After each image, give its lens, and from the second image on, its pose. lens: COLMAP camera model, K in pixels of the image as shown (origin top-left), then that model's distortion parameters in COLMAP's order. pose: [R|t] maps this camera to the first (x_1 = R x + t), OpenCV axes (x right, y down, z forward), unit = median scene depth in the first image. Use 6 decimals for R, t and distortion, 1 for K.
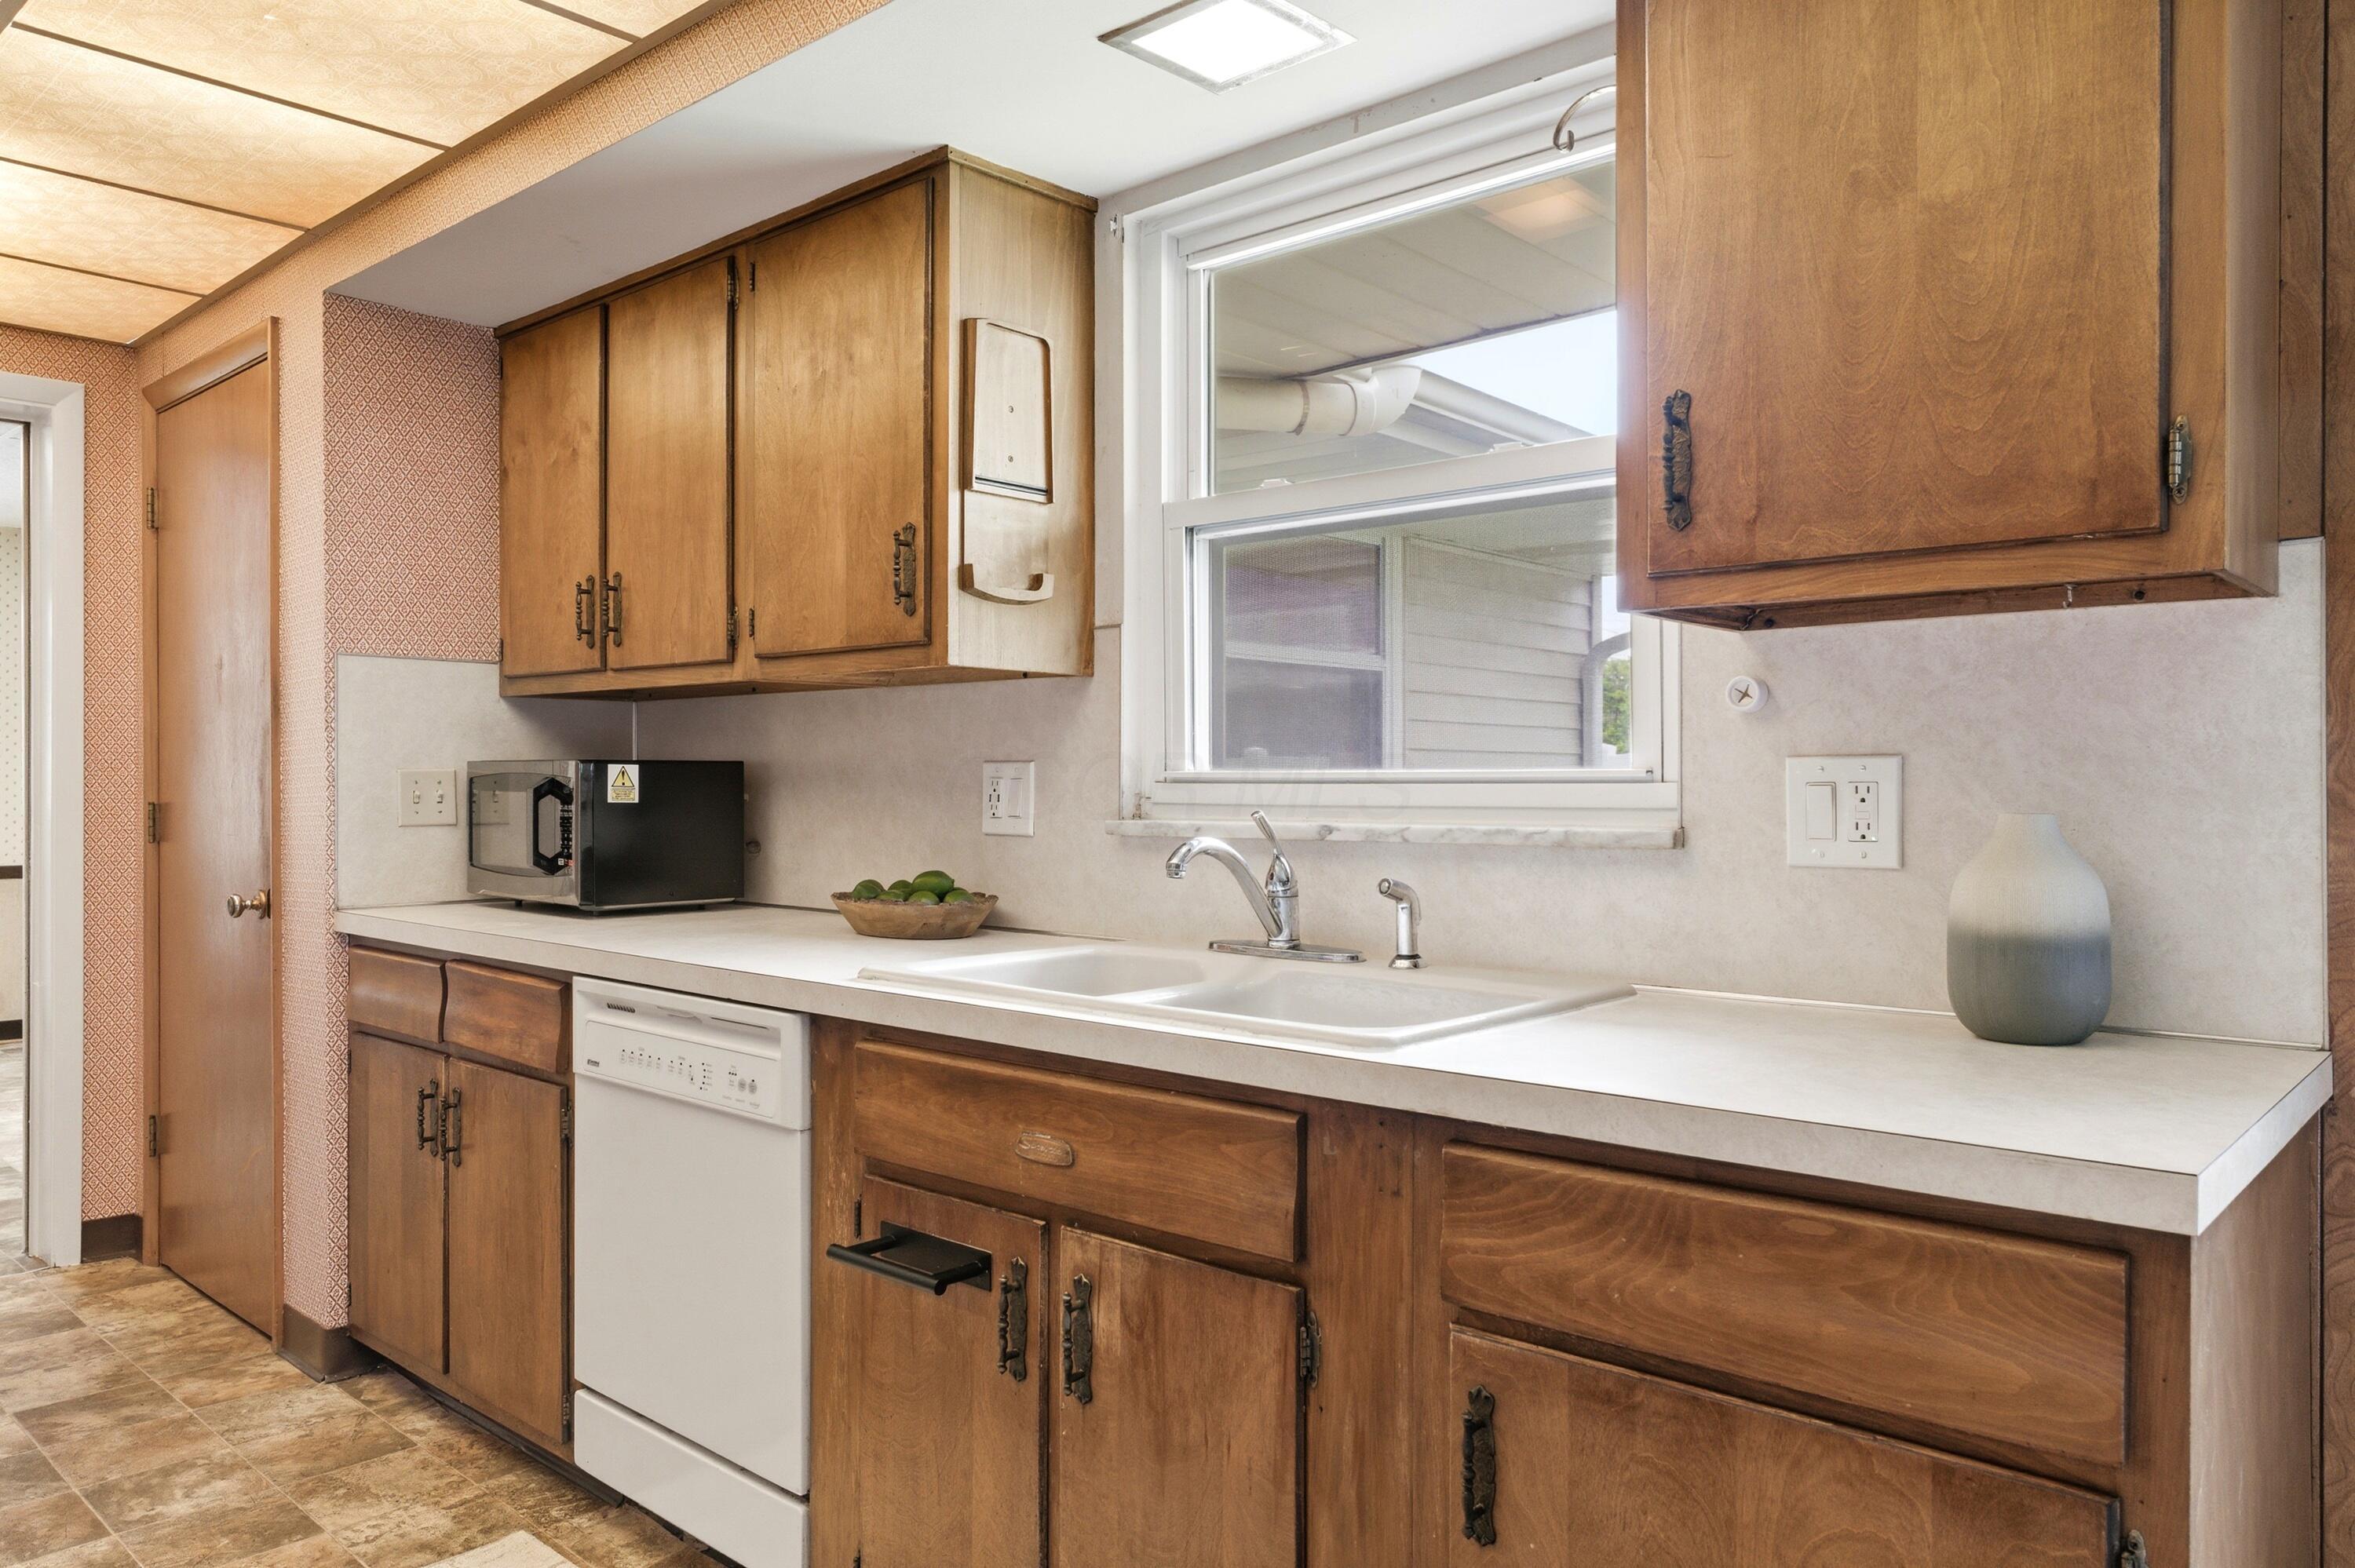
lens RADIAL K [[1610.8, 0, 1125.9], [0, 1610.8, 788.0], [0, 0, 1]] dist [-0.002288, 0.001588]
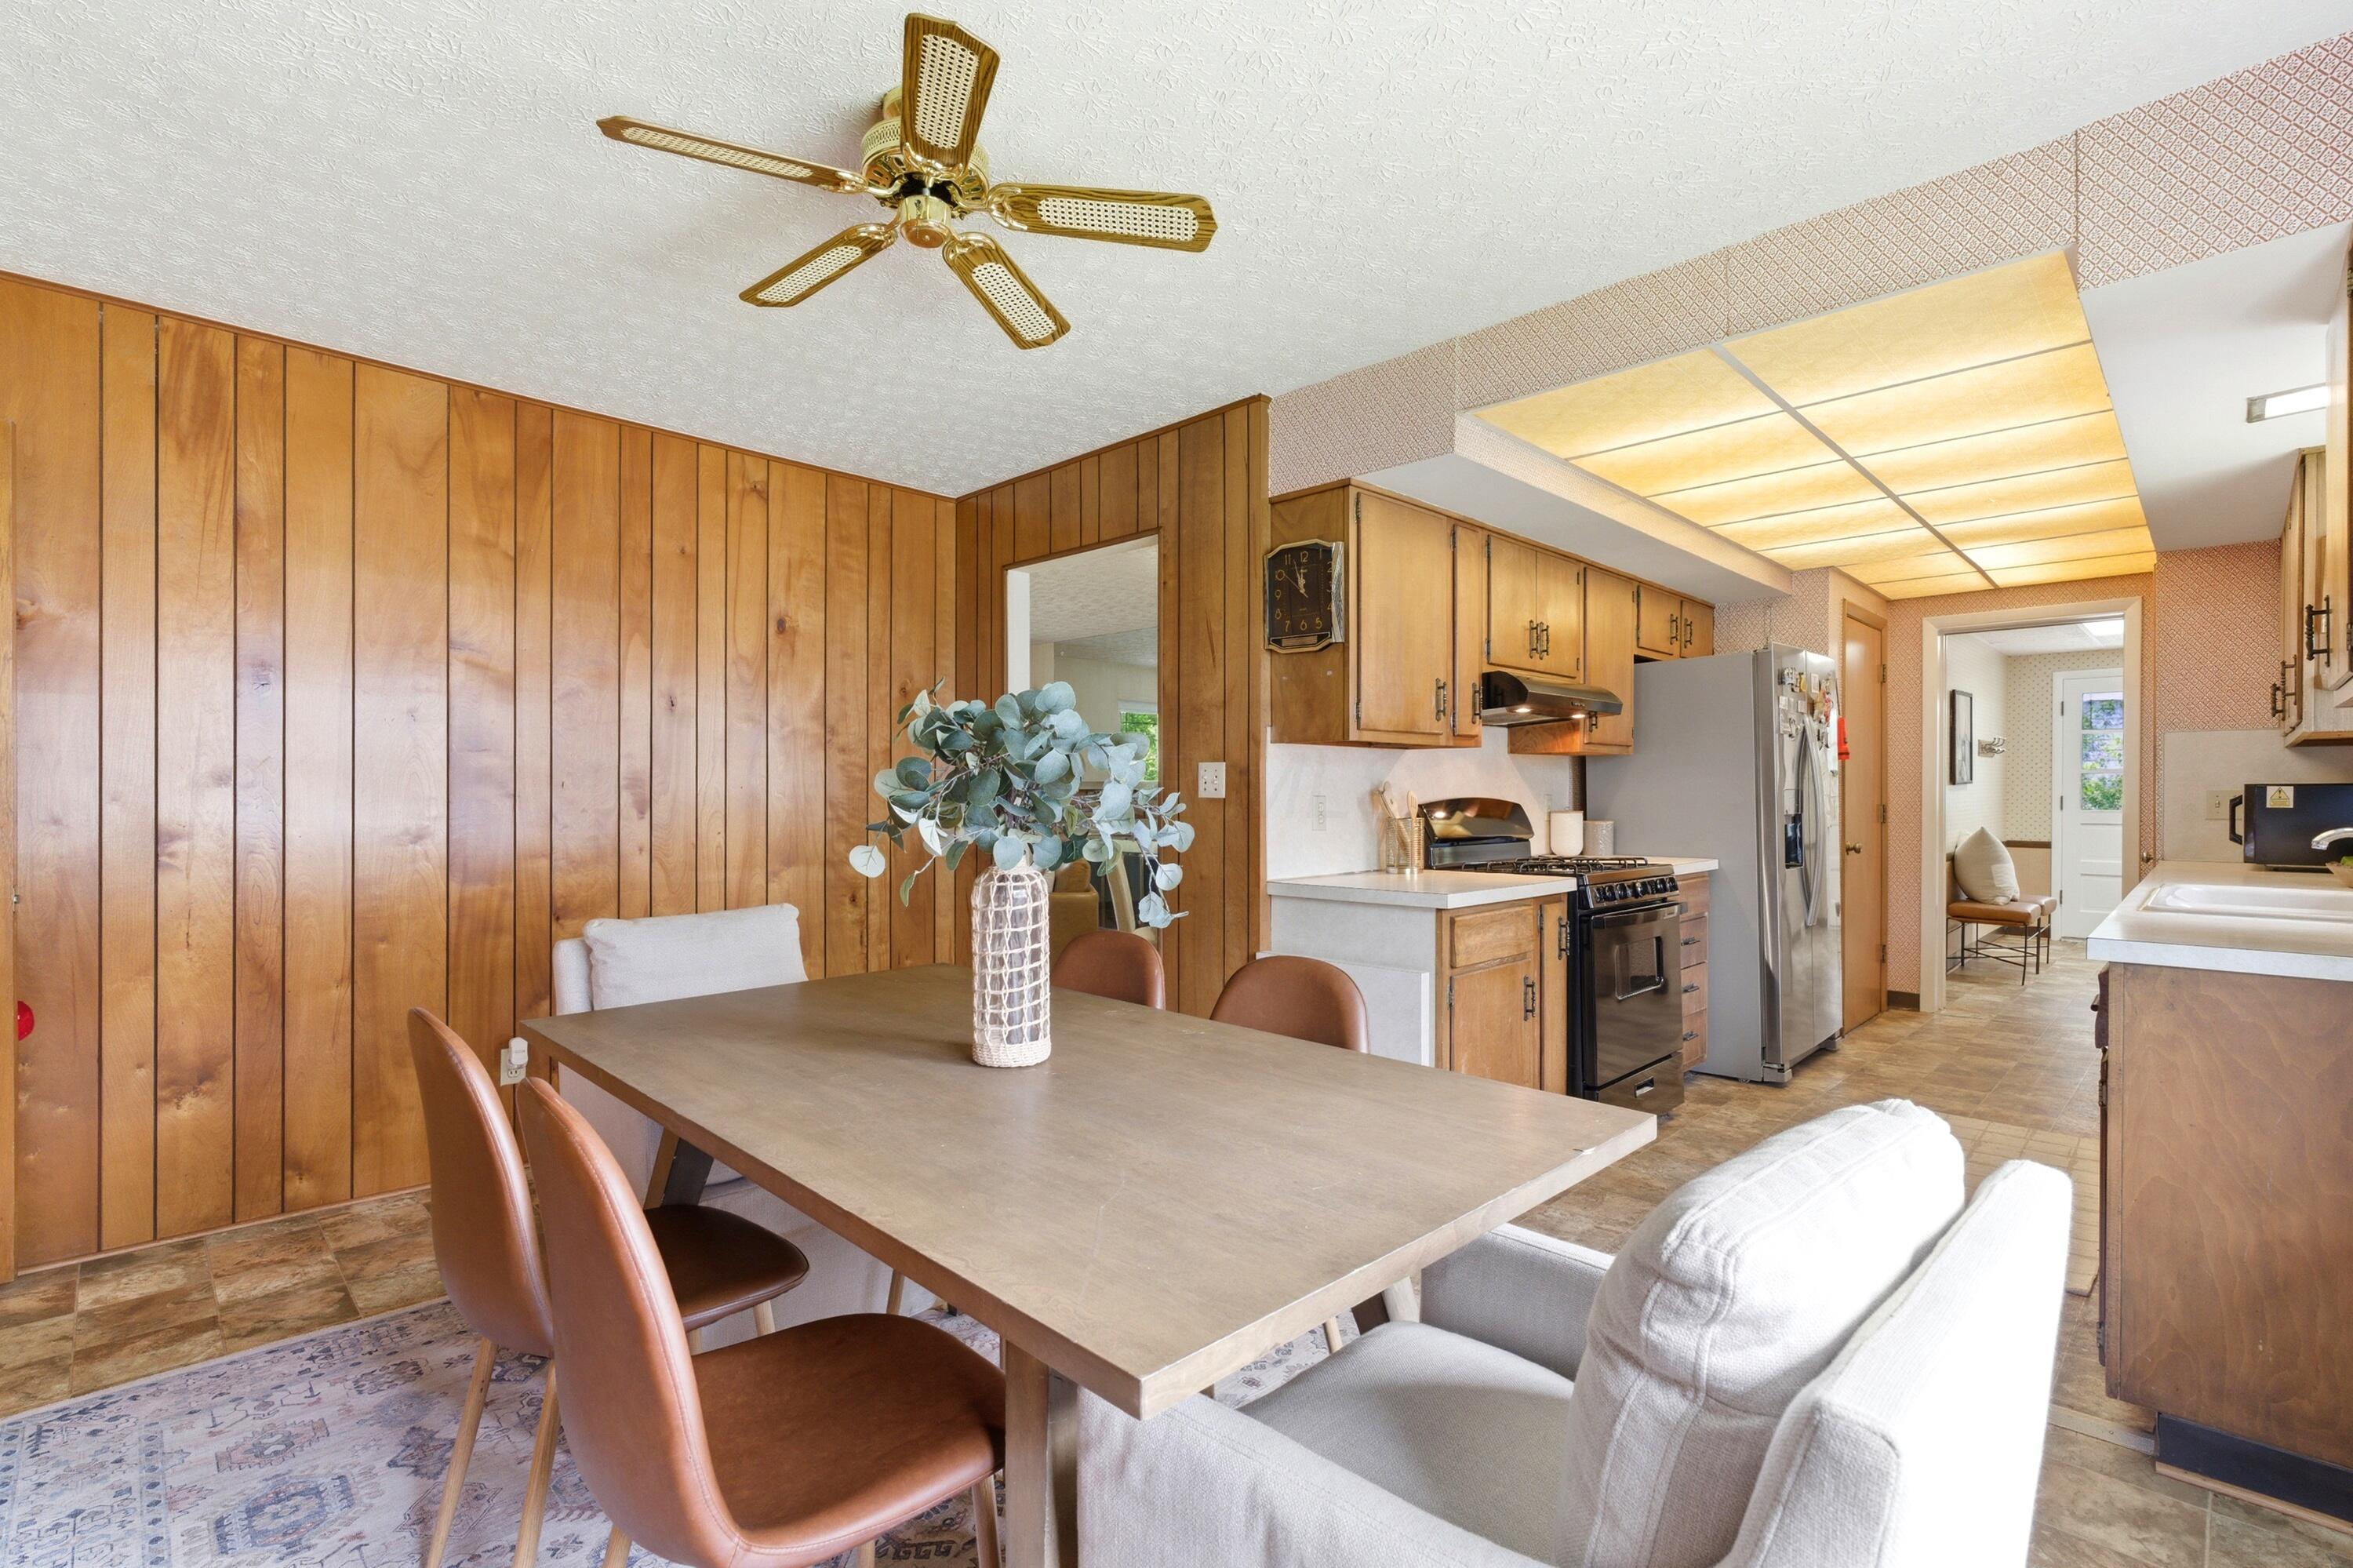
lens RADIAL K [[1071.1, 0, 1187.2], [0, 1071.1, 799.1], [0, 0, 1]] dist [-0.005991, 0.000123]
pose [[-0.024831, 0.002920, -0.999687, 1.087546], [-0.003855, 0.999988, 0.003017, 0.000186], [0.999684, 0.003929, -0.024820, -0.222639]]
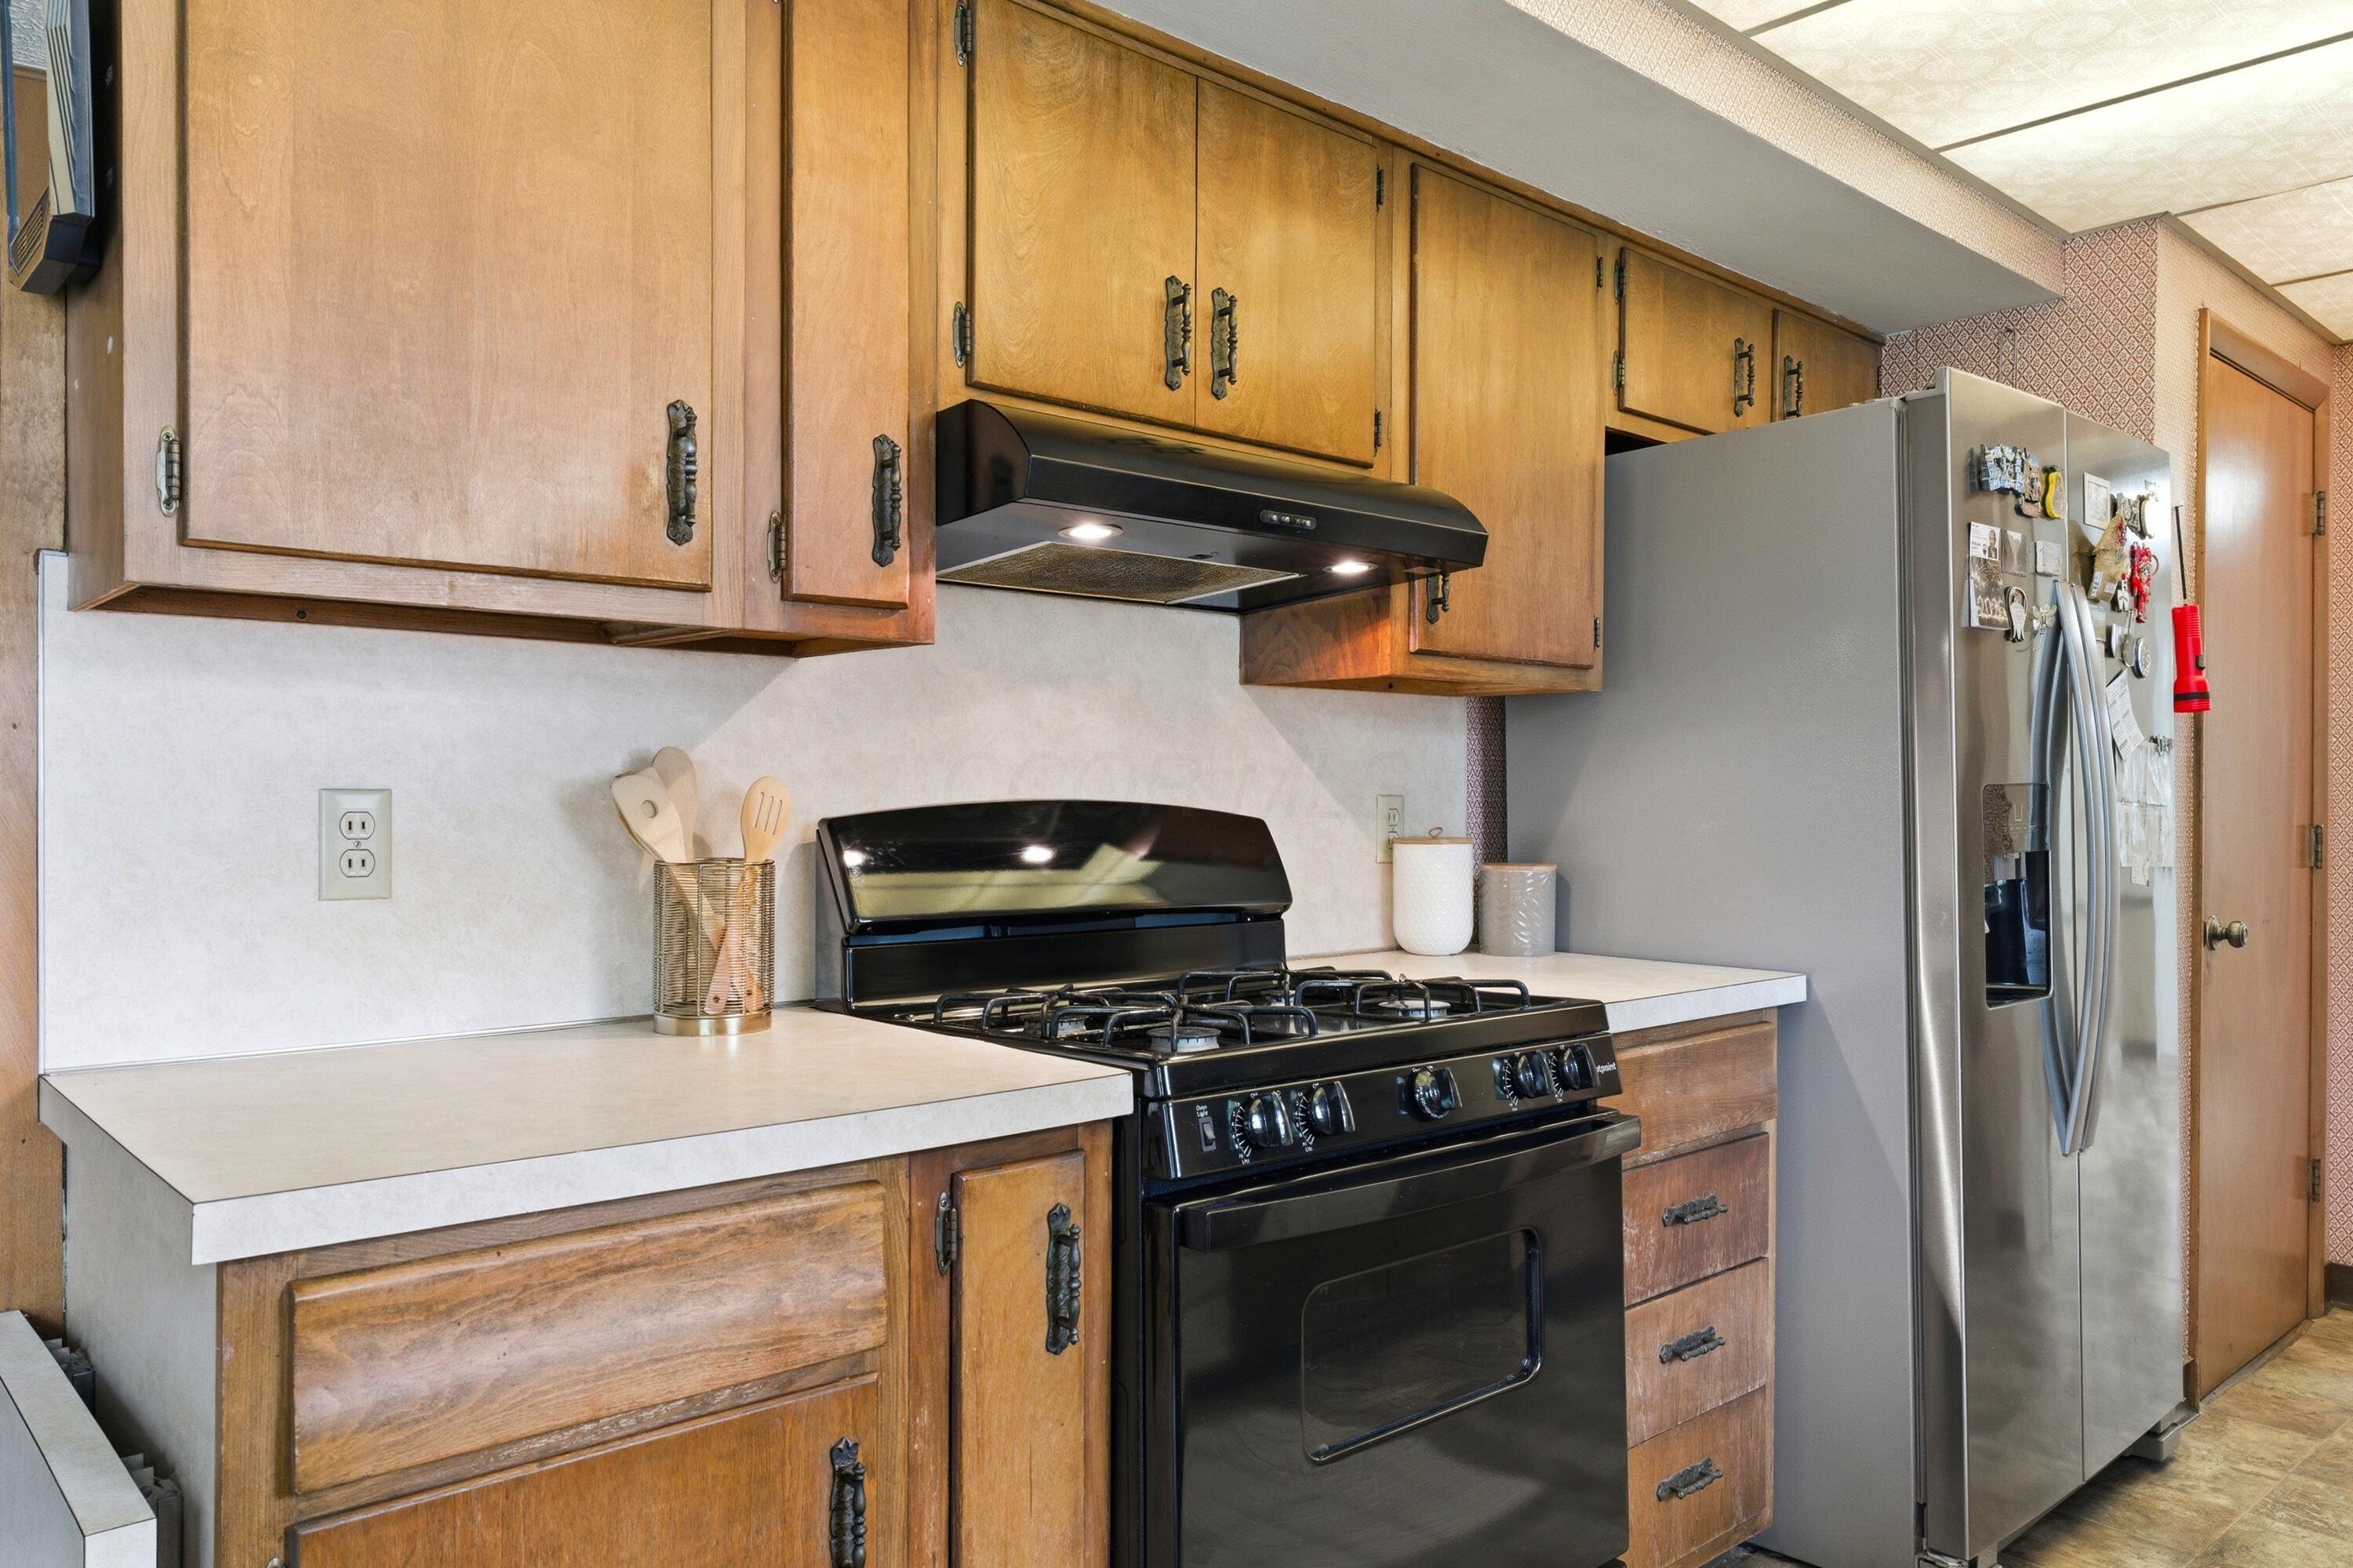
lens RADIAL K [[1609.7, 0, 1202.1], [0, 1609.7, 806.1], [0, 0, 1]] dist [-0.002288, 0.001588]
pose [[-0.084308, 0.002260, -0.996437, 0.304922], [-0.008465, 0.999960, 0.002984, 0.000069], [0.996404, 0.008687, -0.084285, 0.323952]]
